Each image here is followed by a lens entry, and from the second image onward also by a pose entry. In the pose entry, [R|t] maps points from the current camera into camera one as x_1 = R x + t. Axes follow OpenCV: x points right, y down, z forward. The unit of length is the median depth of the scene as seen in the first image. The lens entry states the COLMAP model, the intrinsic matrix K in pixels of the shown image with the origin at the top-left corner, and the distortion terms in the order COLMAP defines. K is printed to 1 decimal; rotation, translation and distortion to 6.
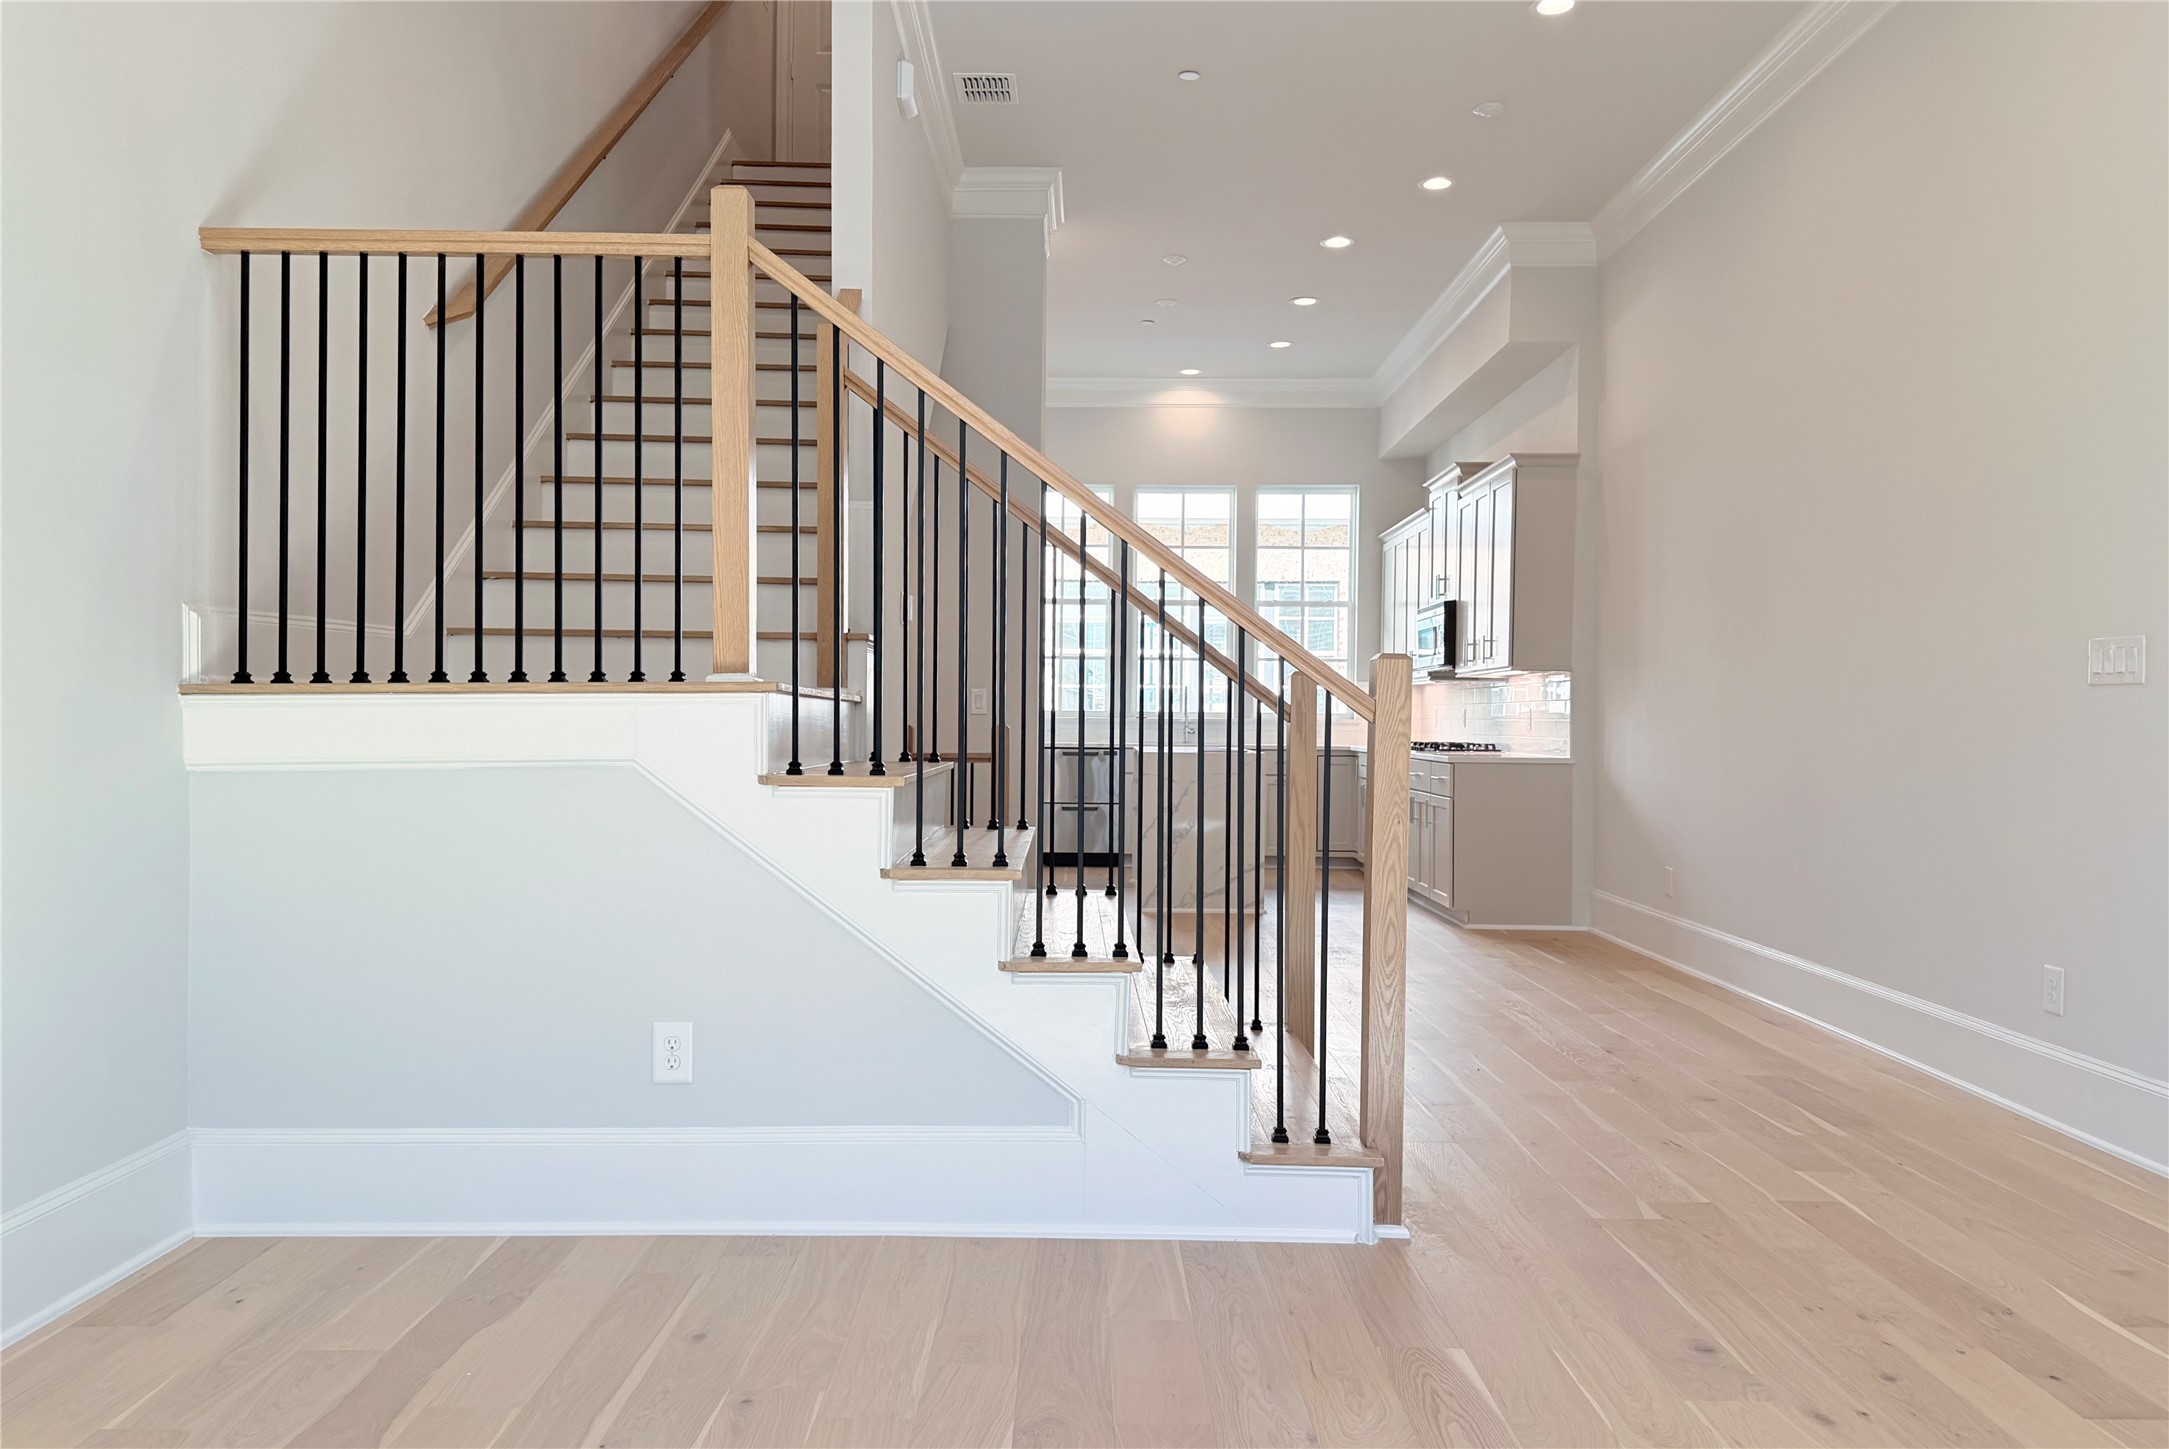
lens RADIAL K [[1584.3, 0, 1039.8], [0, 1584.3, 789.8], [0, 0, 1]] dist [0.149849, -0.242757]
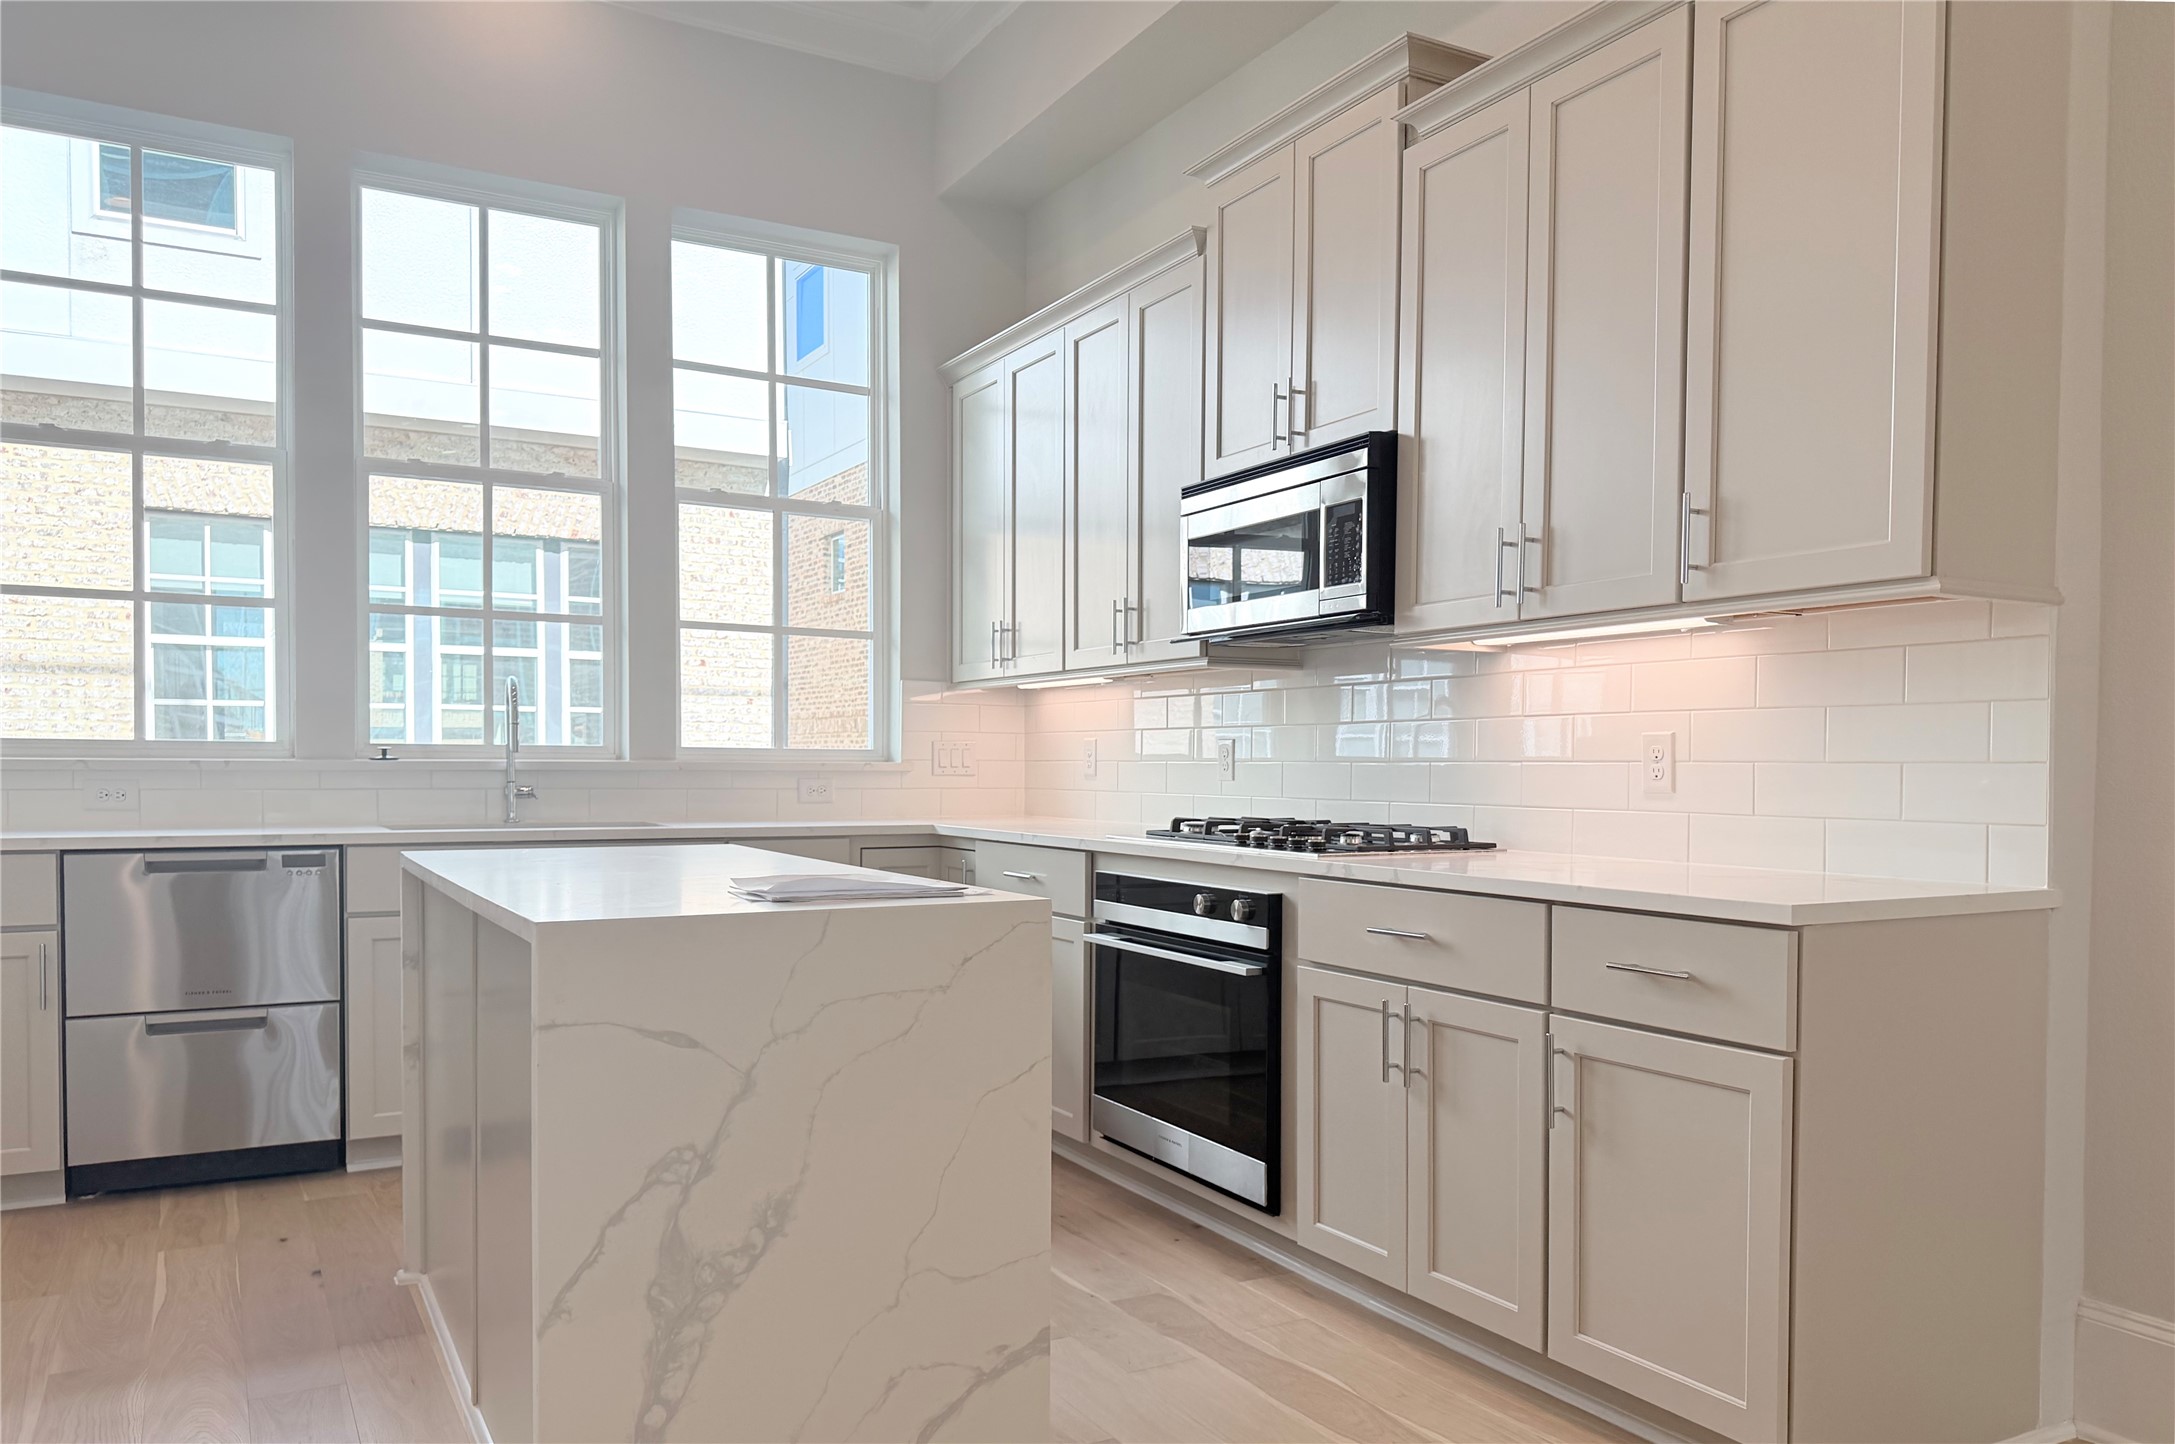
lens RADIAL K [[1588.7, 0, 1042.6], [0, 1588.7, 787.5], [0, 0, 1]] dist [0.149849, -0.242757]
pose [[0.878843, -0.018344, 0.476758, 0.013473], [0.029501, 0.999438, -0.015926, -0.029387], [-0.476198, 0.028061, 0.878890, 0.606088]]
